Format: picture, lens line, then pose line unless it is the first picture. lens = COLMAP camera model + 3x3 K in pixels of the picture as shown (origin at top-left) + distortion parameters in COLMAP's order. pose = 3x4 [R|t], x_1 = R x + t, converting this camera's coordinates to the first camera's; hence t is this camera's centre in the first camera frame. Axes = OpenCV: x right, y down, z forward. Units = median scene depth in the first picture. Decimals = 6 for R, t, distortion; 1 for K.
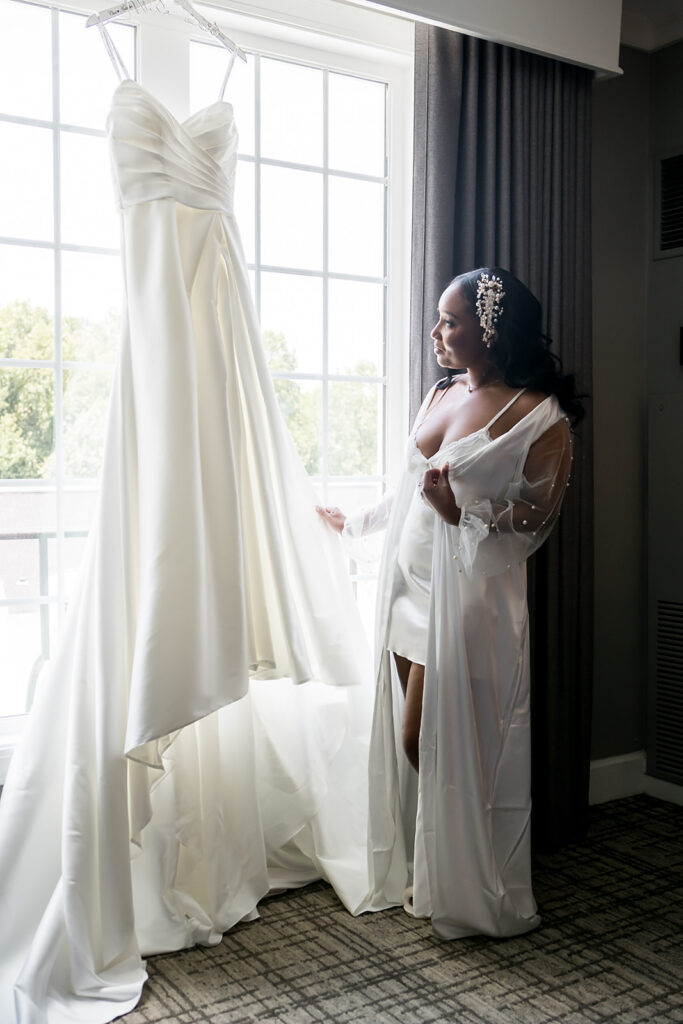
lens RADIAL K [[1055.7, 0, 341.5], [0, 1055.7, 512.0], [0, 0, 1]] dist [-0.004562, 0.034414]
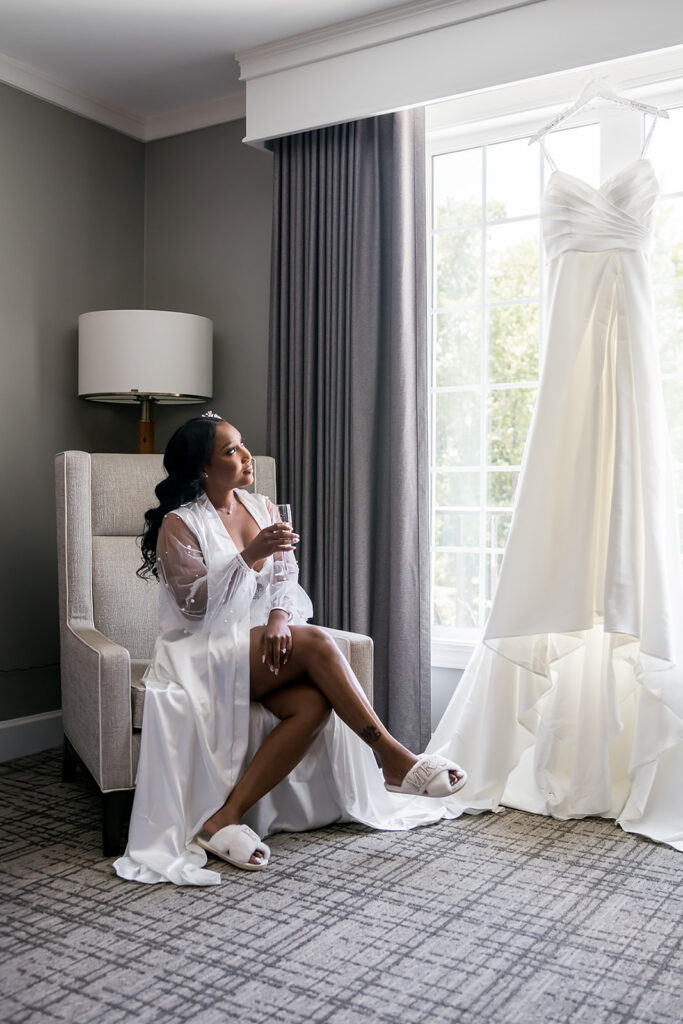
lens RADIAL K [[1047.9, 0, 341.5], [0, 1047.9, 512.0], [0, 0, 1]] dist [-0.009709, 0.006916]
pose [[0.430595, 0.017627, -0.902373, 0.916397], [-0.056567, 0.998371, -0.007490, 0.059040], [0.900771, 0.054270, 0.430890, 0.189346]]
